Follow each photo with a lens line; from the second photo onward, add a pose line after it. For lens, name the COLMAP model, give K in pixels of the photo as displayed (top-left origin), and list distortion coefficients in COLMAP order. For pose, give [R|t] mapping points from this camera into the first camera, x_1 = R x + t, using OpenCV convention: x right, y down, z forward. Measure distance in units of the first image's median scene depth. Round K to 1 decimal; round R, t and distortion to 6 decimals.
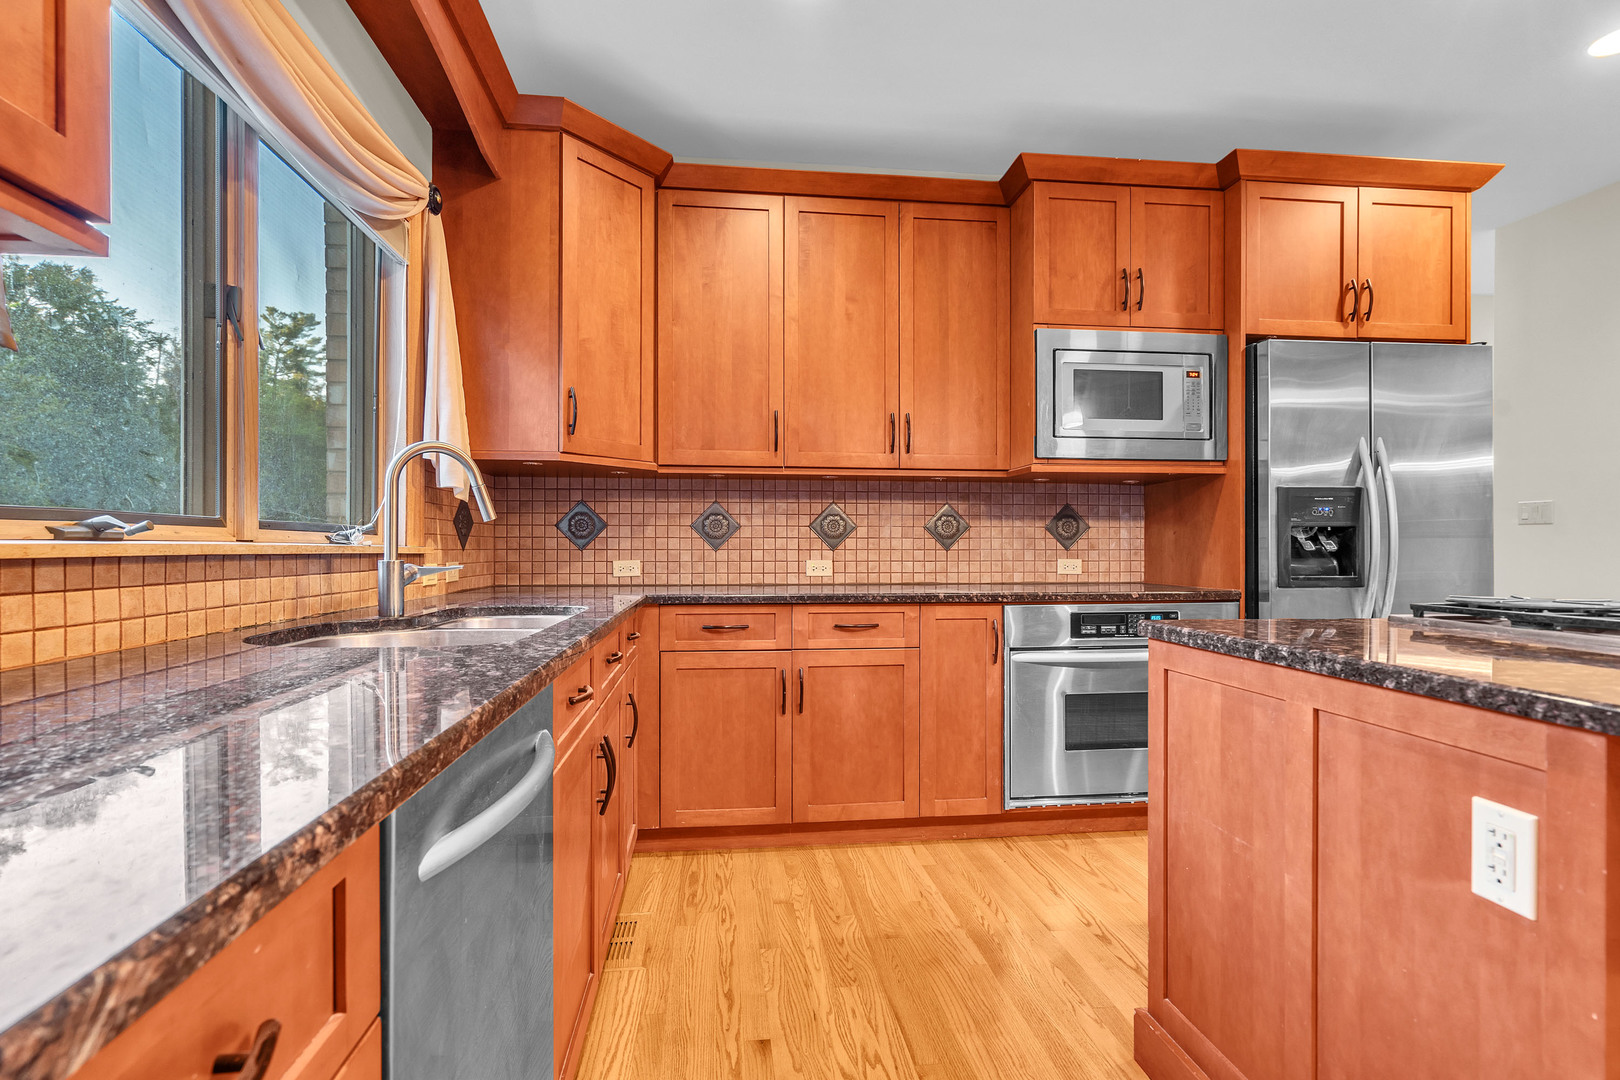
lens RADIAL K [[752.3, 0, 793.9], [0, 752.3, 550.9], [0, 0, 1]] dist [-0.001369, 0.002191]
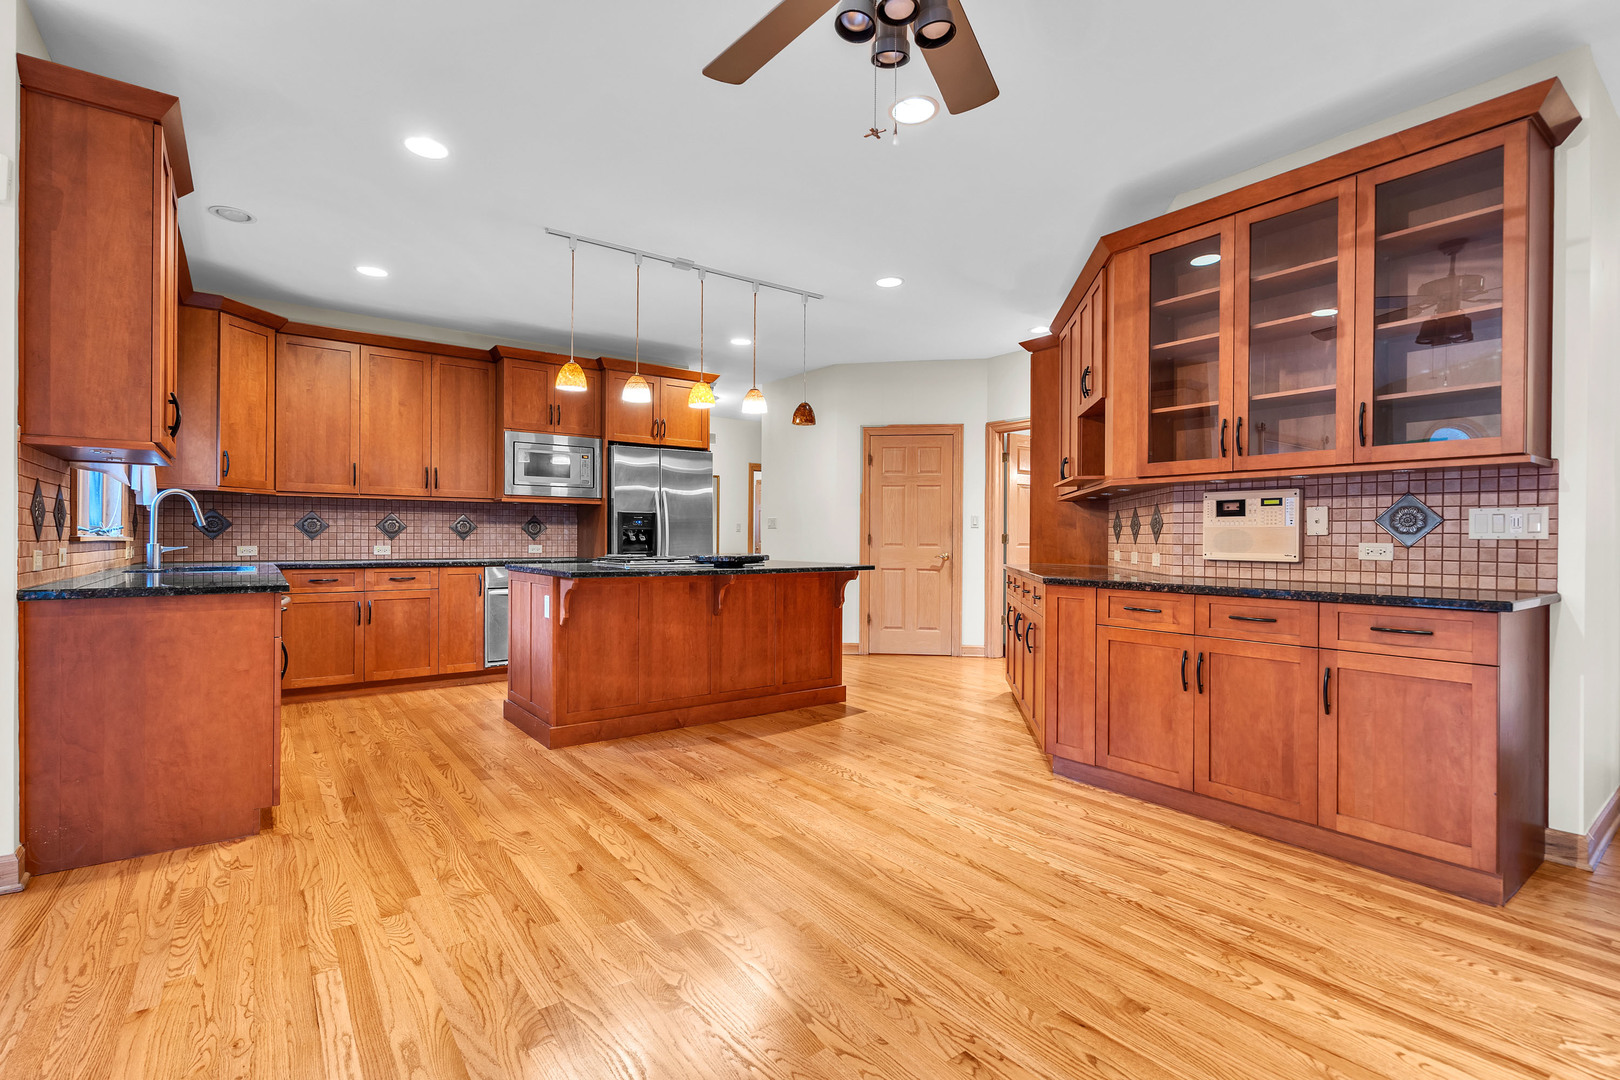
lens RADIAL K [[752.3, 0, 804.7], [0, 752.3, 538.4], [0, 0, 1]] dist [-0.001369, 0.002191]
pose [[0.865566, 0.003248, 0.500784, 0.008674], [-0.000541, 0.999984, -0.005552, 0.005300], [-0.500795, 0.004534, 0.865554, -1.175584]]
